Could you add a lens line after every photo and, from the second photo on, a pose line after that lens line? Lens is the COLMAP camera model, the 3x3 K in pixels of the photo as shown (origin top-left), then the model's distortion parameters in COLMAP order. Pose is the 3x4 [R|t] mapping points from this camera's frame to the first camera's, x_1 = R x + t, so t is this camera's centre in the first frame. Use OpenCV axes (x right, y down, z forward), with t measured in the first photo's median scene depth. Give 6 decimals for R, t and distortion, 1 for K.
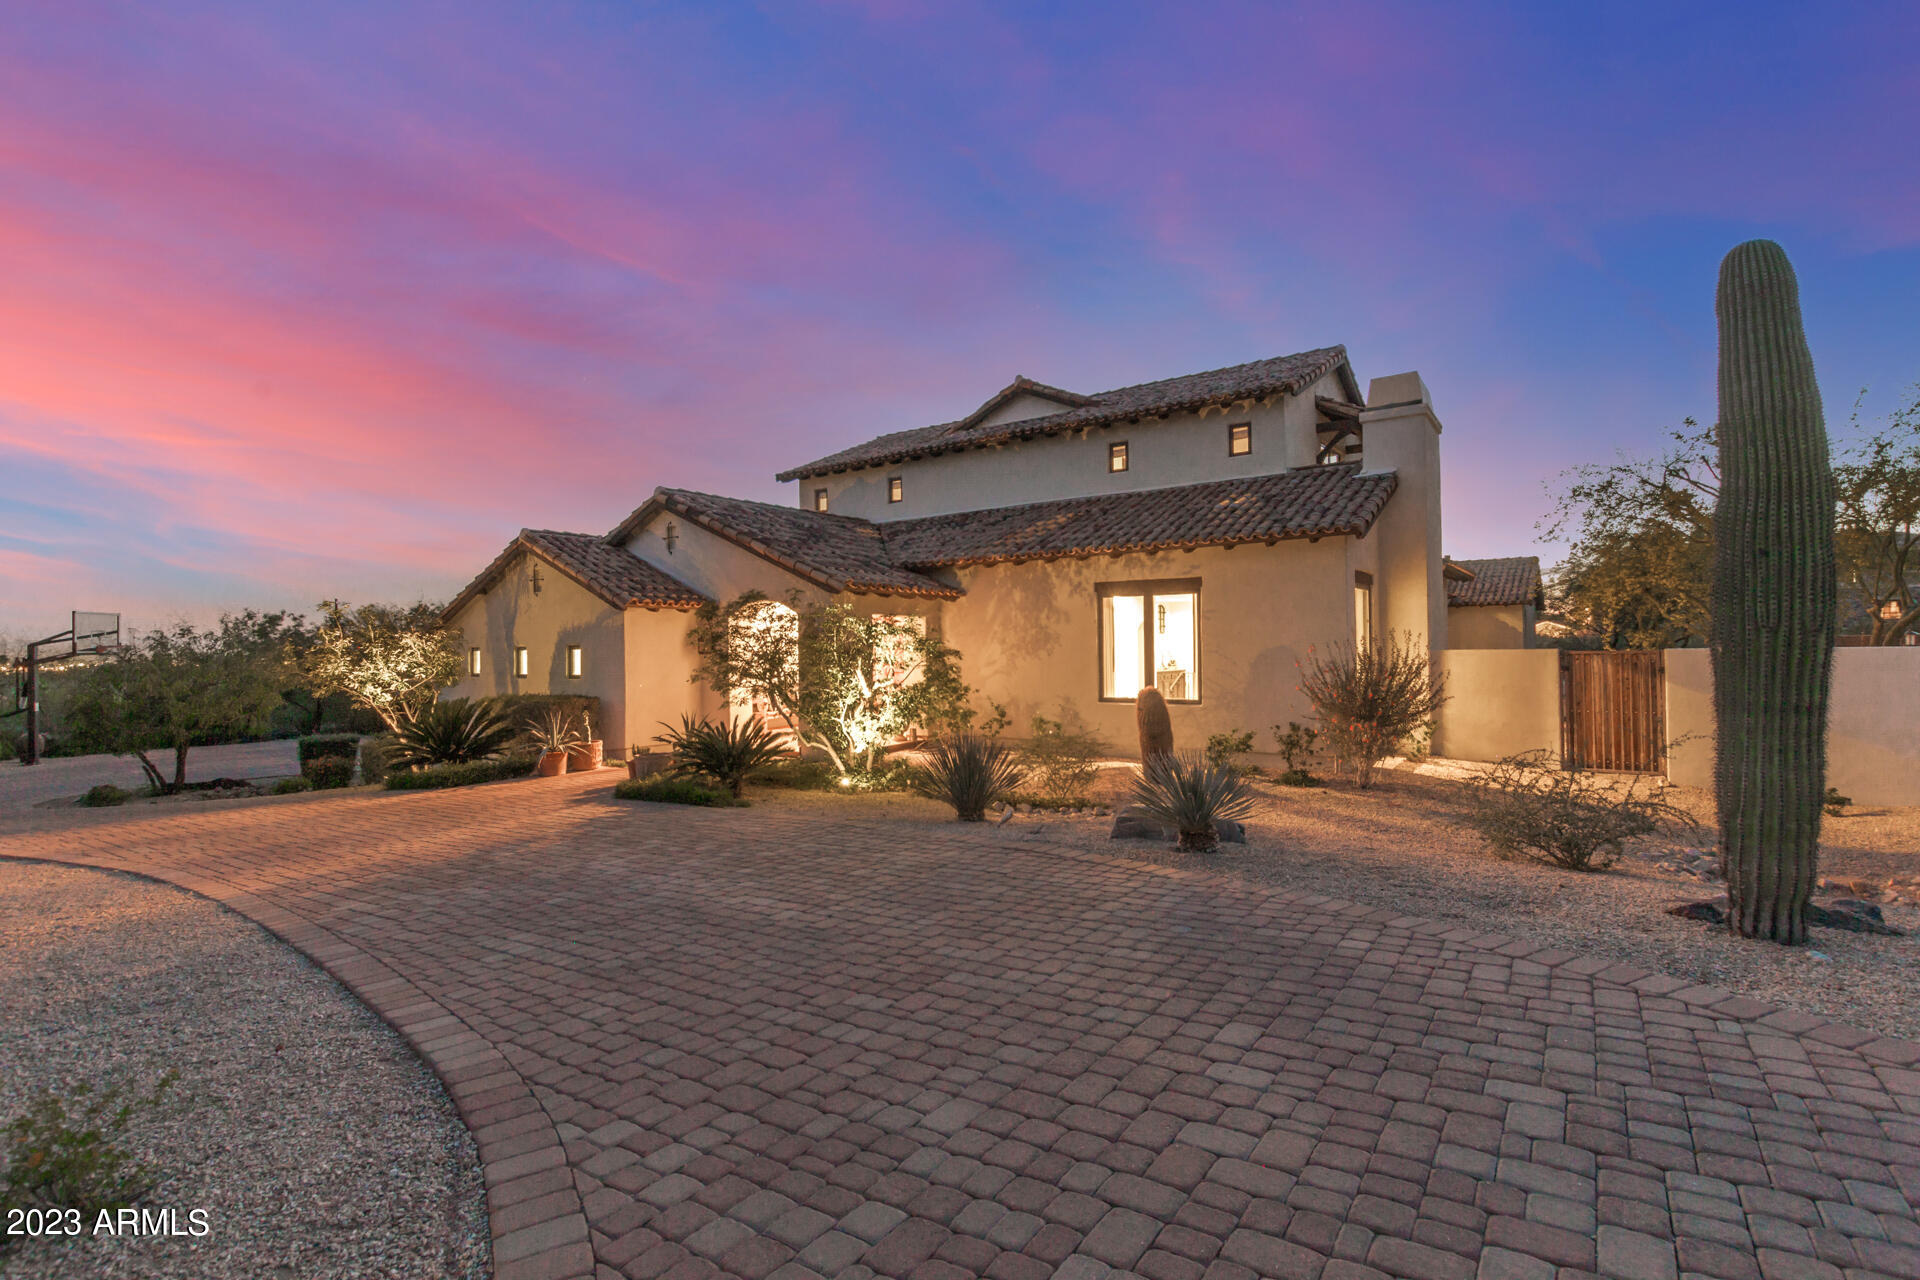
lens RADIAL K [[878.0, 0, 967.4], [0, 878.0, 647.4], [0, 0, 1]] dist [0.001512, 0.000466]
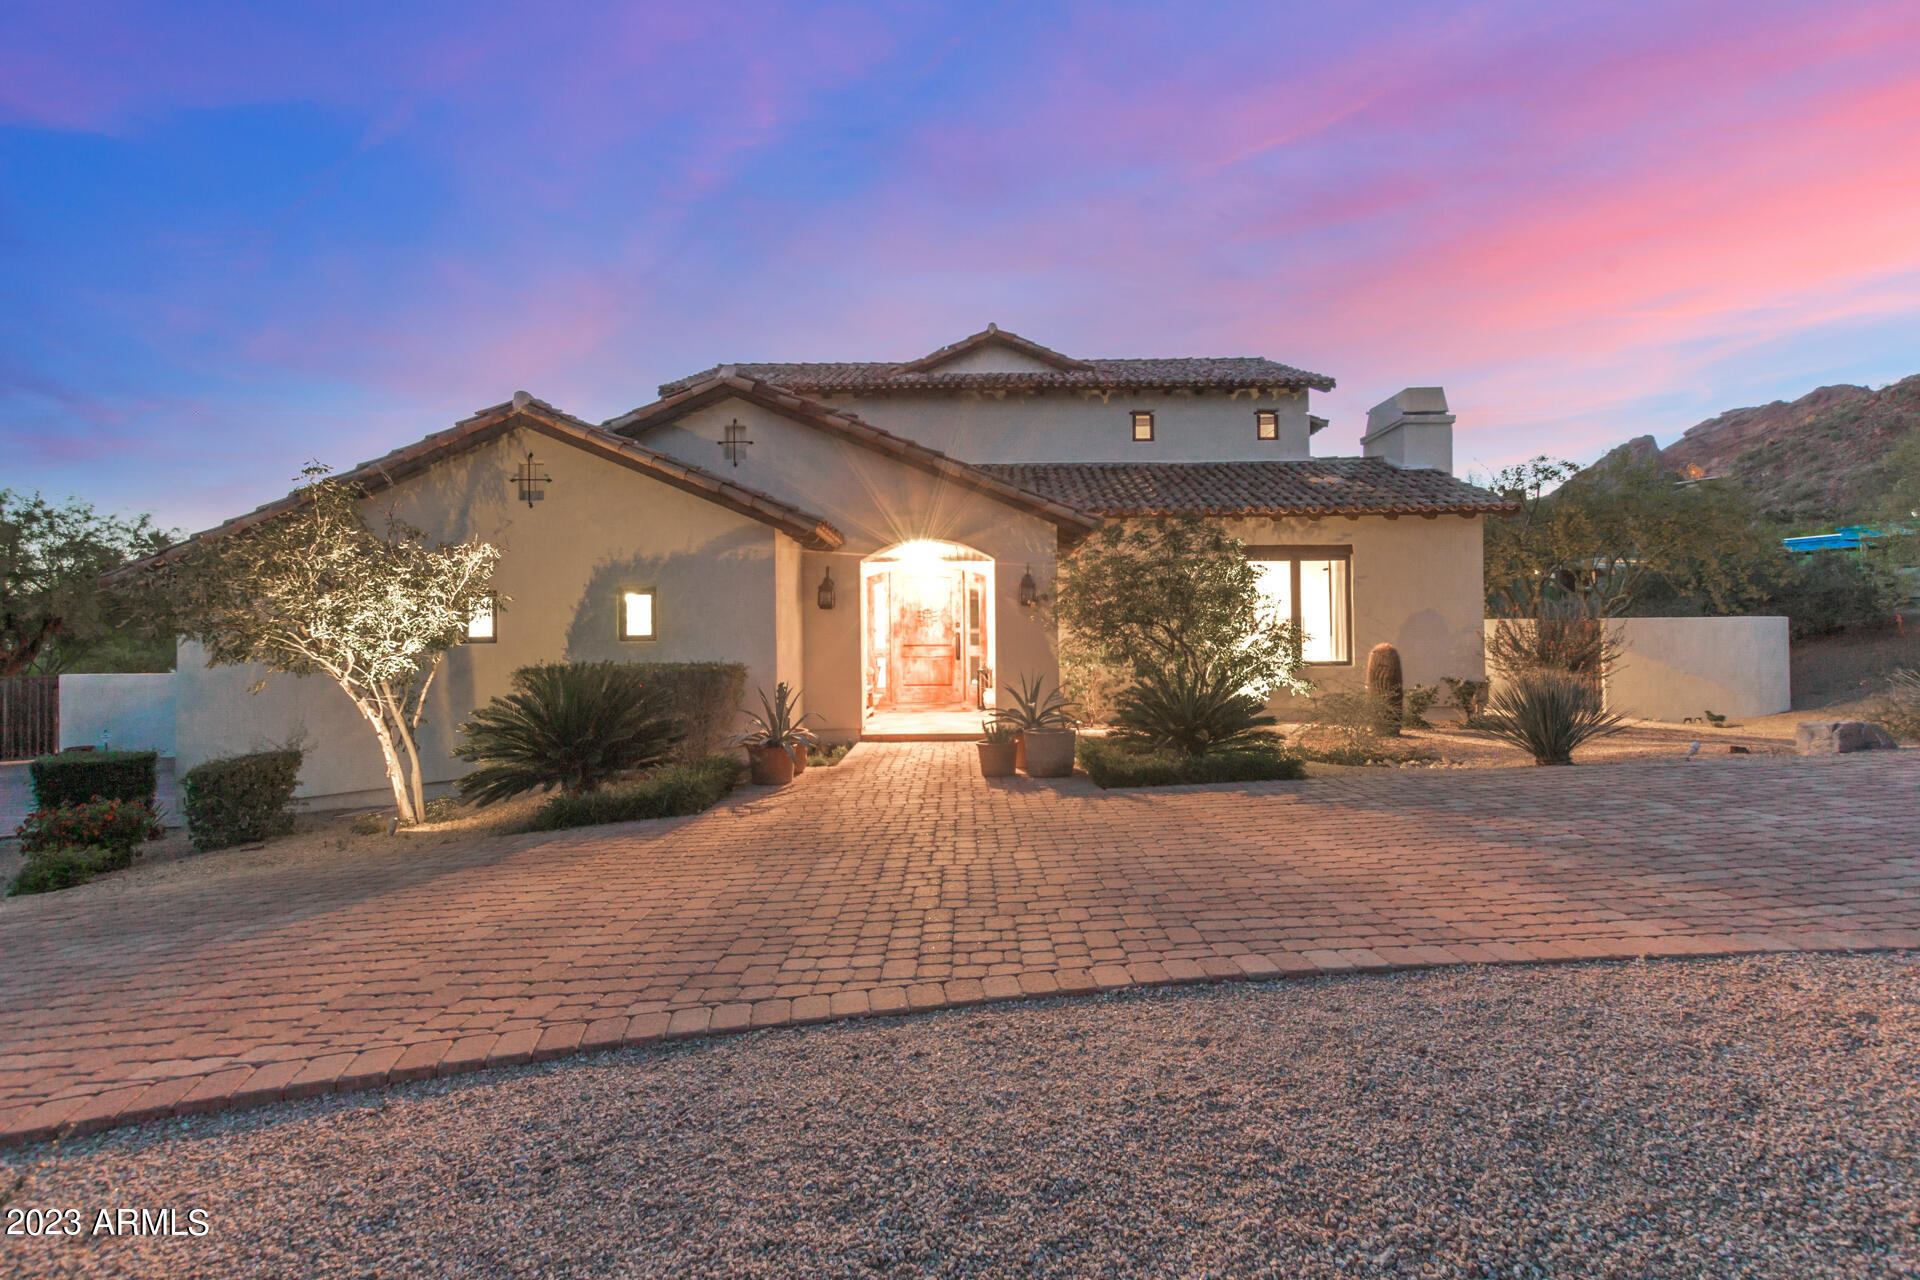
lens RADIAL K [[878.0, 0, 967.4], [0, 878.0, 647.4], [0, 0, 1]] dist [0.001512, 0.000466]
pose [[0.816779, 0.005734, 0.576922, -0.602221], [0.000652, 0.999941, -0.010861, 0.045883], [-0.576950, 0.009247, 0.816727, 0.336032]]
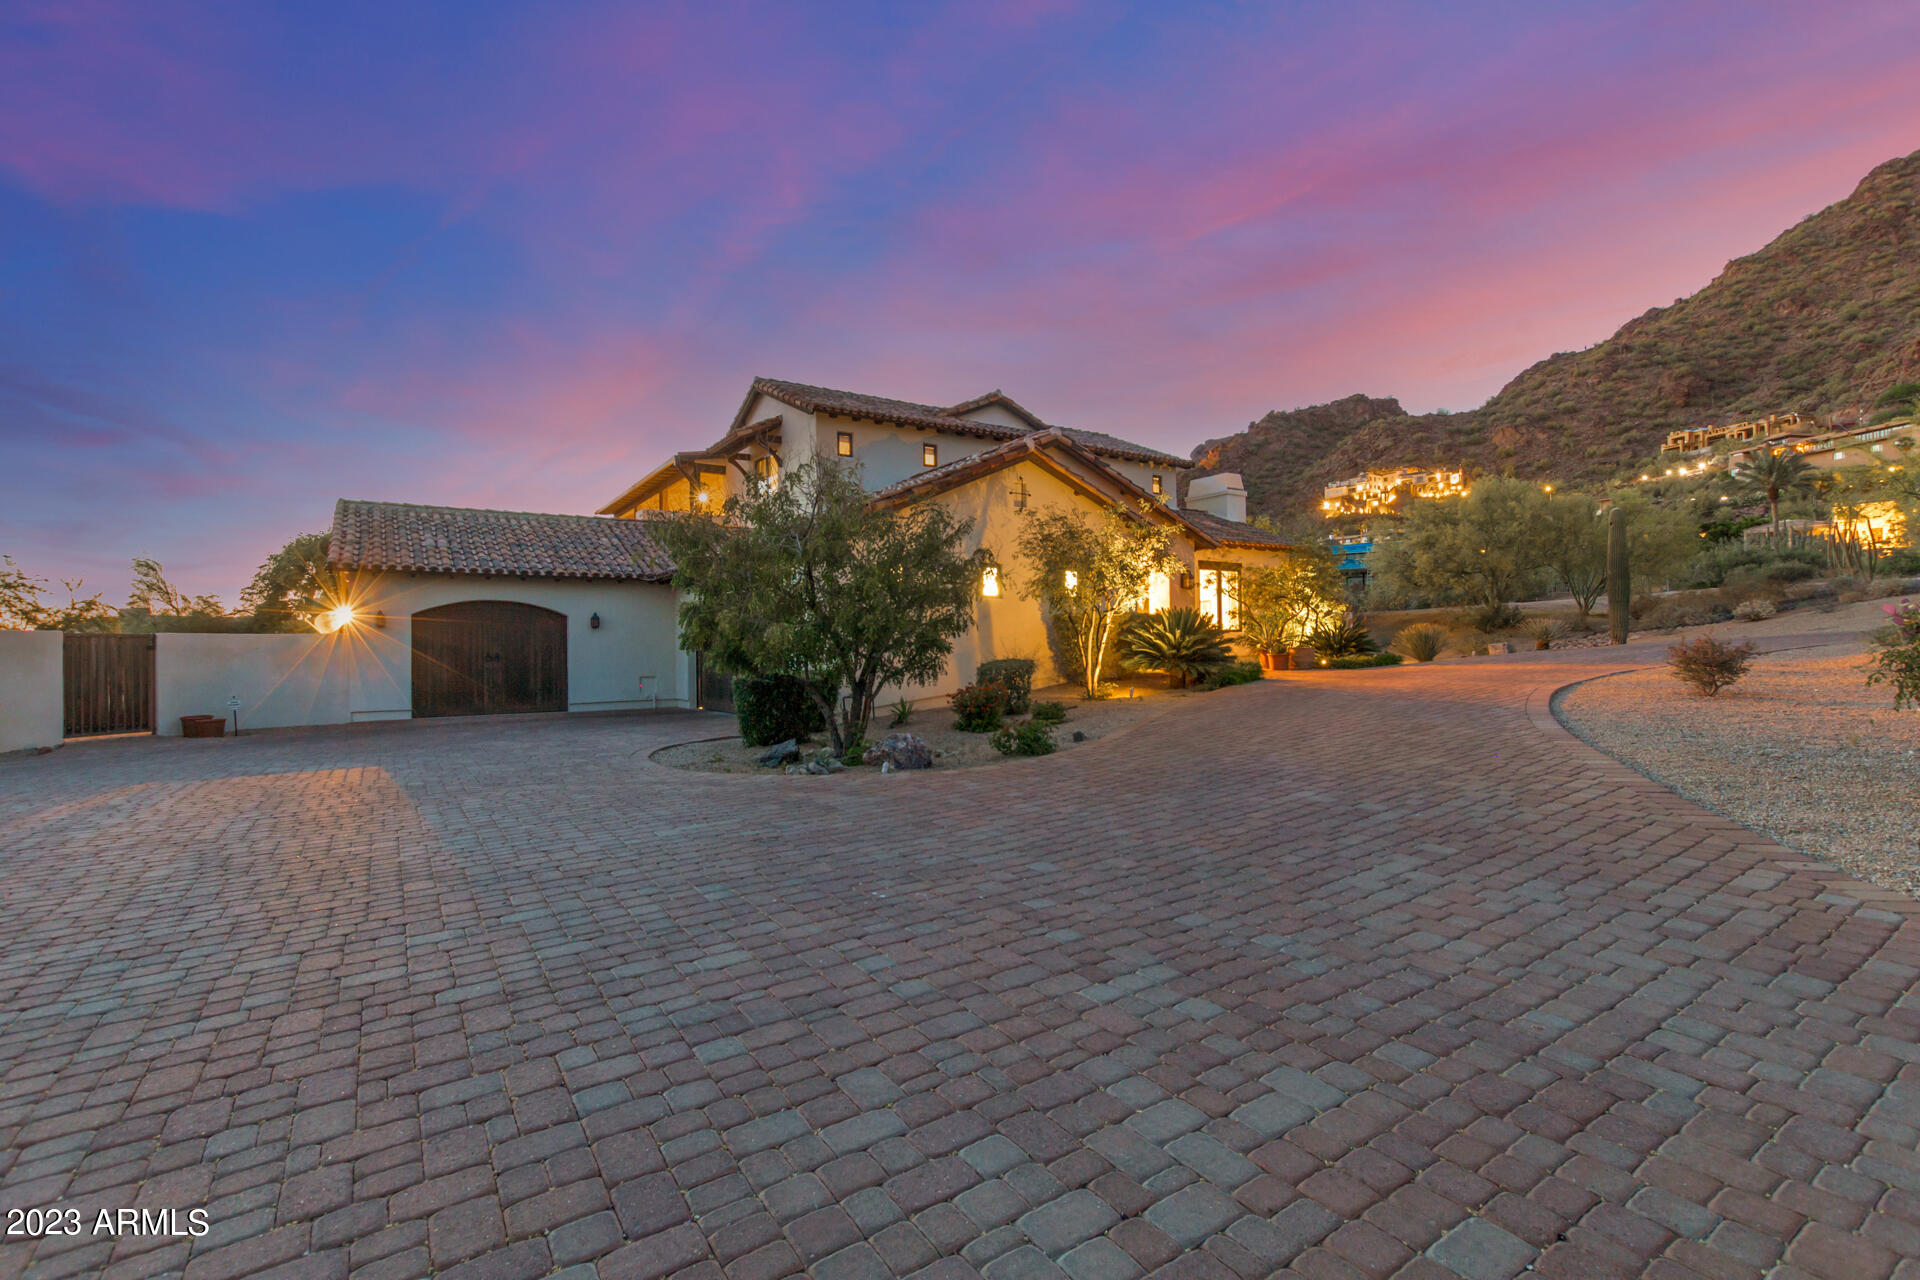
lens RADIAL K [[878.0, 0, 967.4], [0, 878.0, 647.4], [0, 0, 1]] dist [0.001512, 0.000466]
pose [[0.343461, 0.010244, 0.939111, -1.431353], [0.006388, 0.999892, -0.013243, 0.101928], [-0.939145, 0.010548, 0.343359, 0.753274]]
